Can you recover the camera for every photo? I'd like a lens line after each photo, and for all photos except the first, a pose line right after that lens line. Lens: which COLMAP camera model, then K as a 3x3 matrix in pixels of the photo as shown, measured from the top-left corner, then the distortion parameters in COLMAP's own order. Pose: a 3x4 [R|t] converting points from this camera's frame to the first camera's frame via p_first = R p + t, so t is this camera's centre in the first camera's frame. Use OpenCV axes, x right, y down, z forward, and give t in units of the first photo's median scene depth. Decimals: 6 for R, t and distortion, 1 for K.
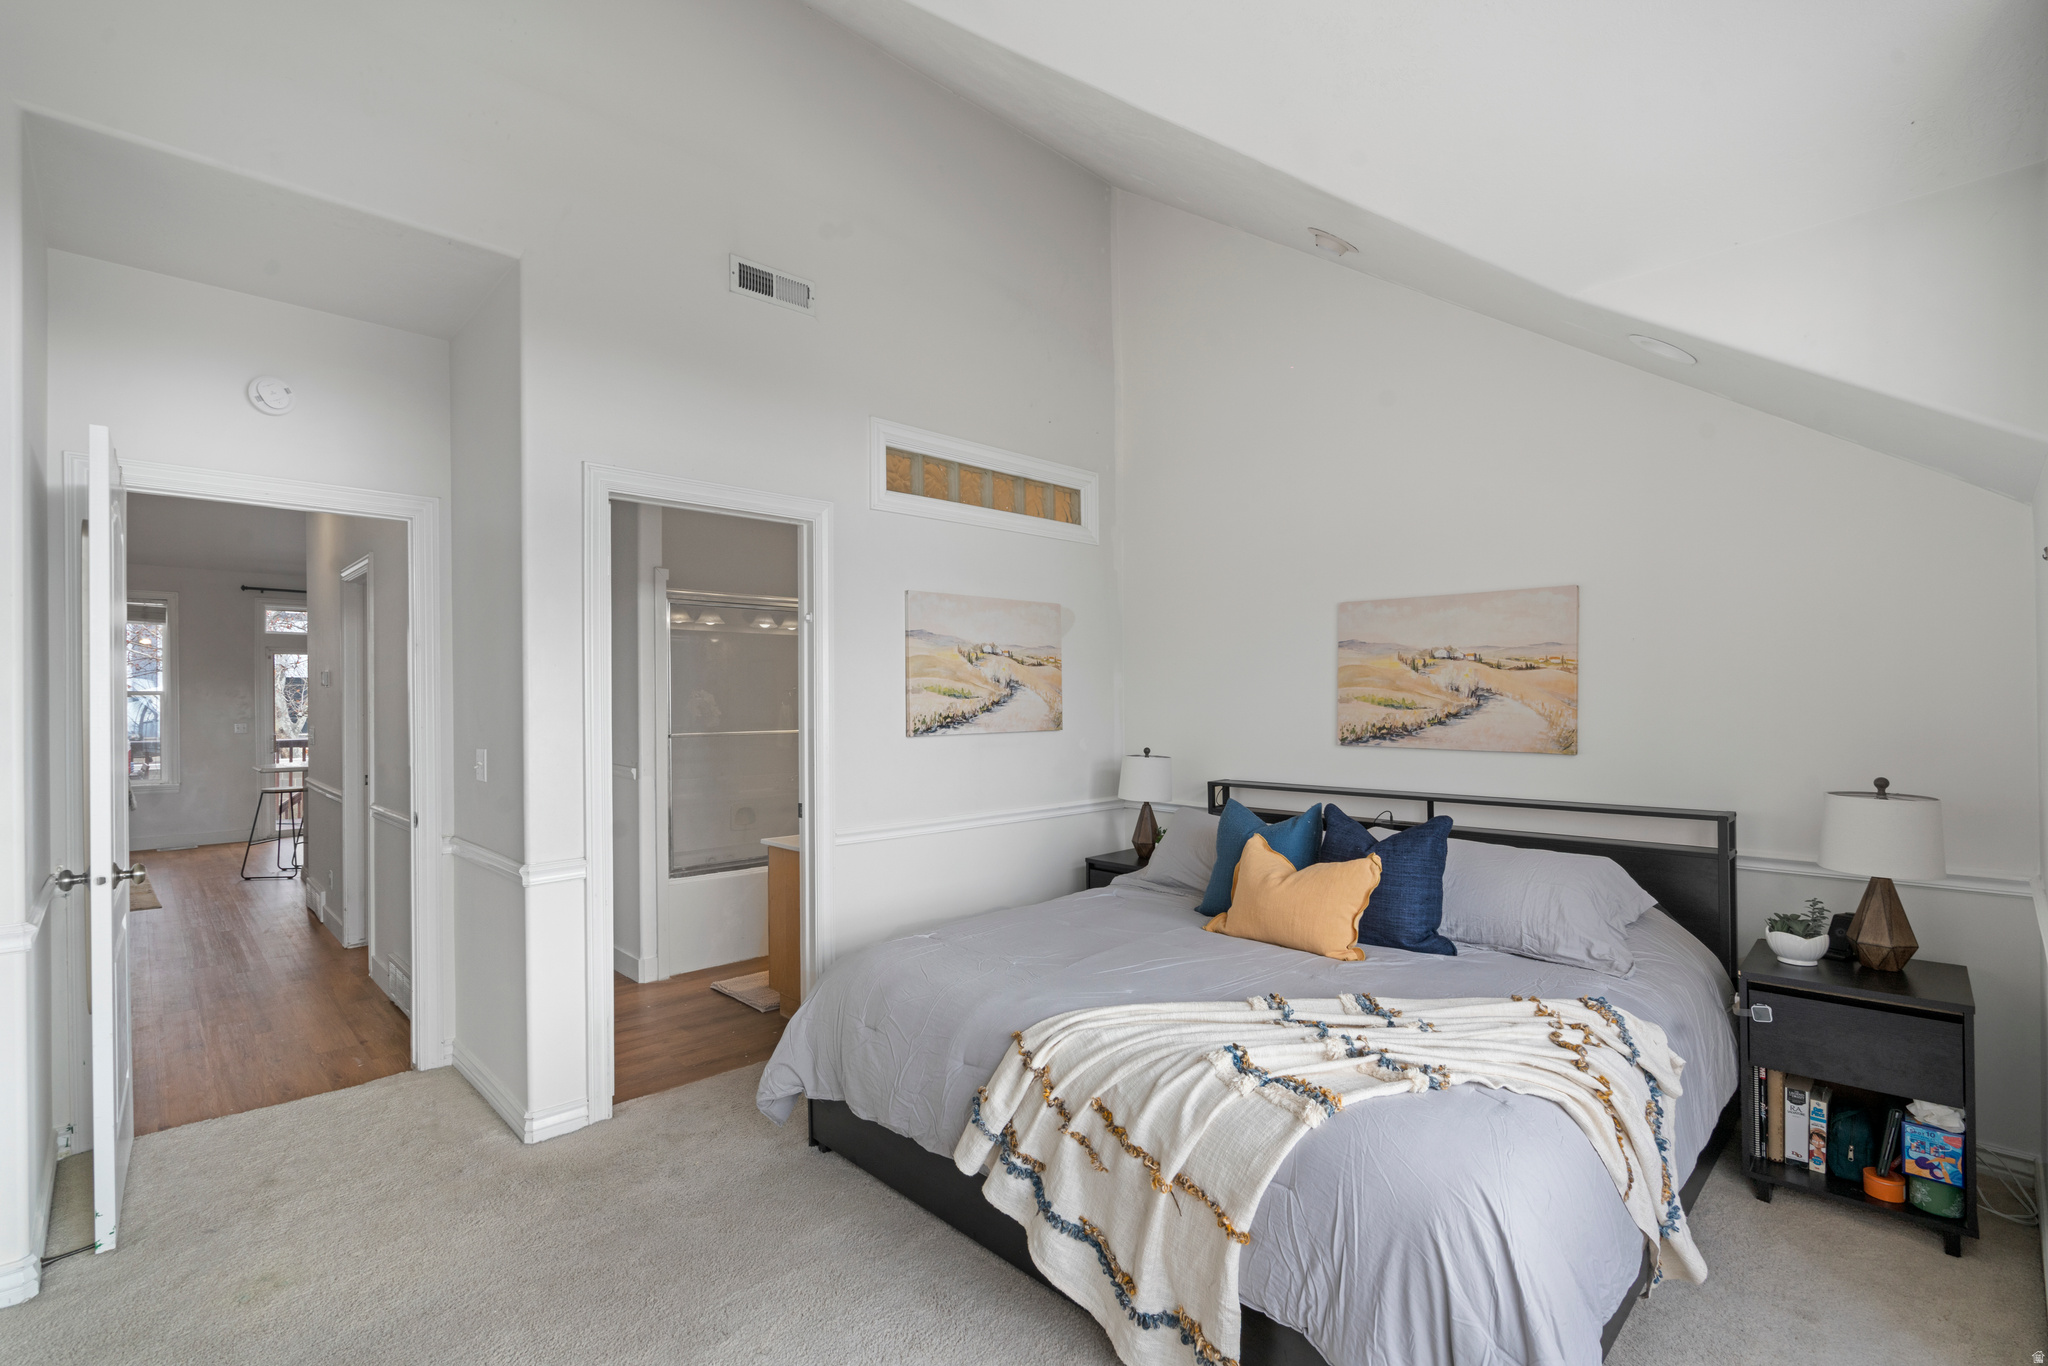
lens RADIAL K [[937.6, 0, 1036.9], [0, 937.6, 679.8], [0, 0, 1]] dist [-0.001368, 0.001336]
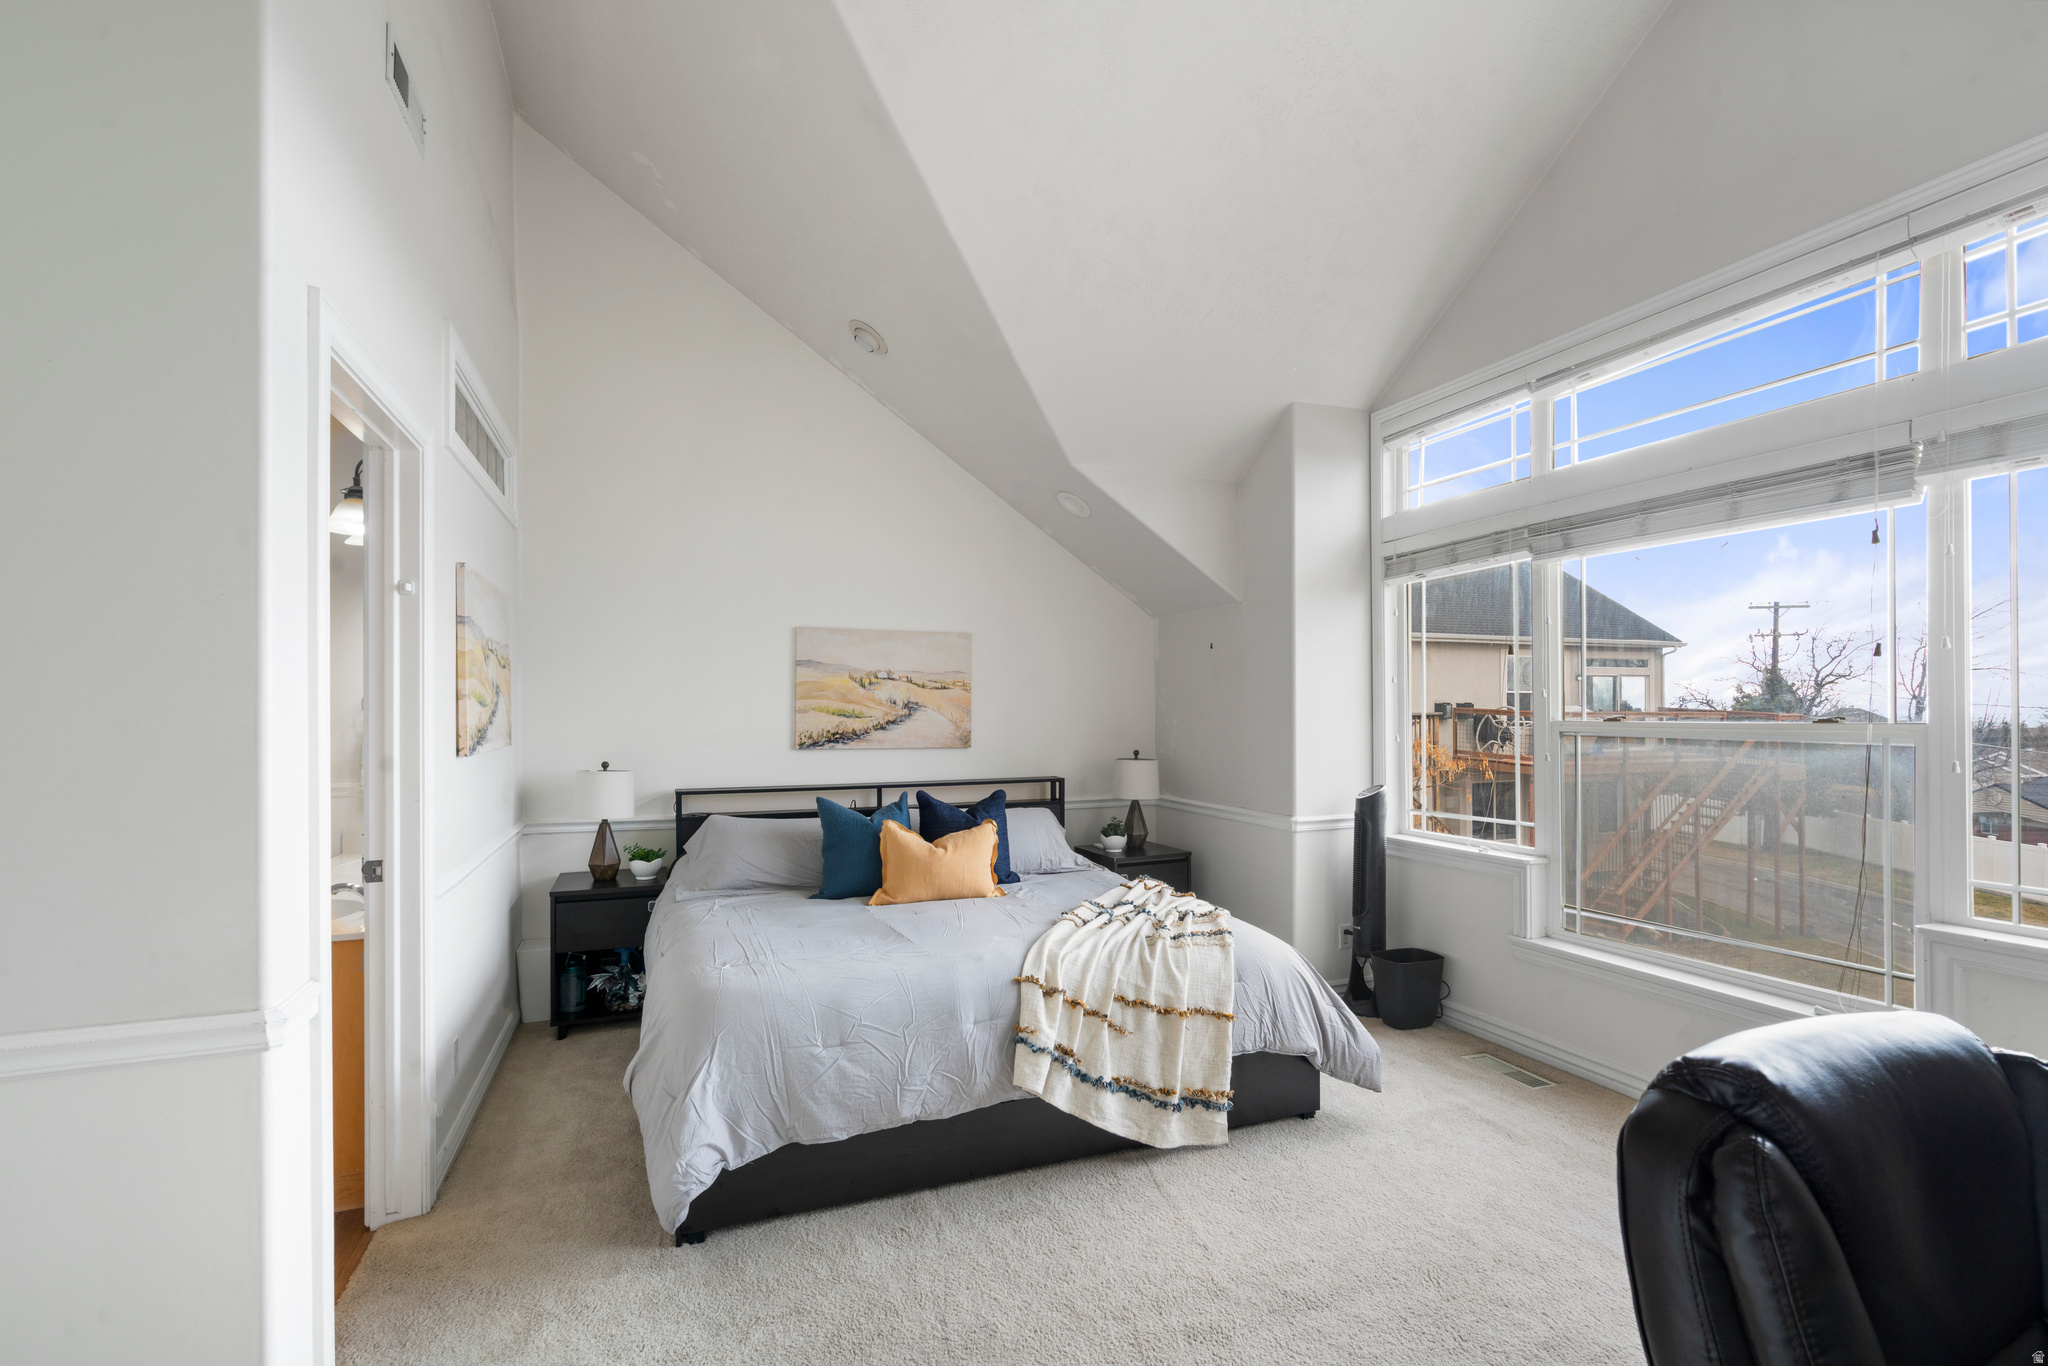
lens RADIAL K [[937.6, 0, 1041.8], [0, 937.6, 703.6], [0, 0, 1]] dist [-0.001368, 0.001336]
pose [[0.397282, -0.002394, 0.917693, -0.693299], [-0.022668, 0.999666, 0.012421, -0.009710], [-0.917416, -0.025737, 0.397095, 0.280723]]
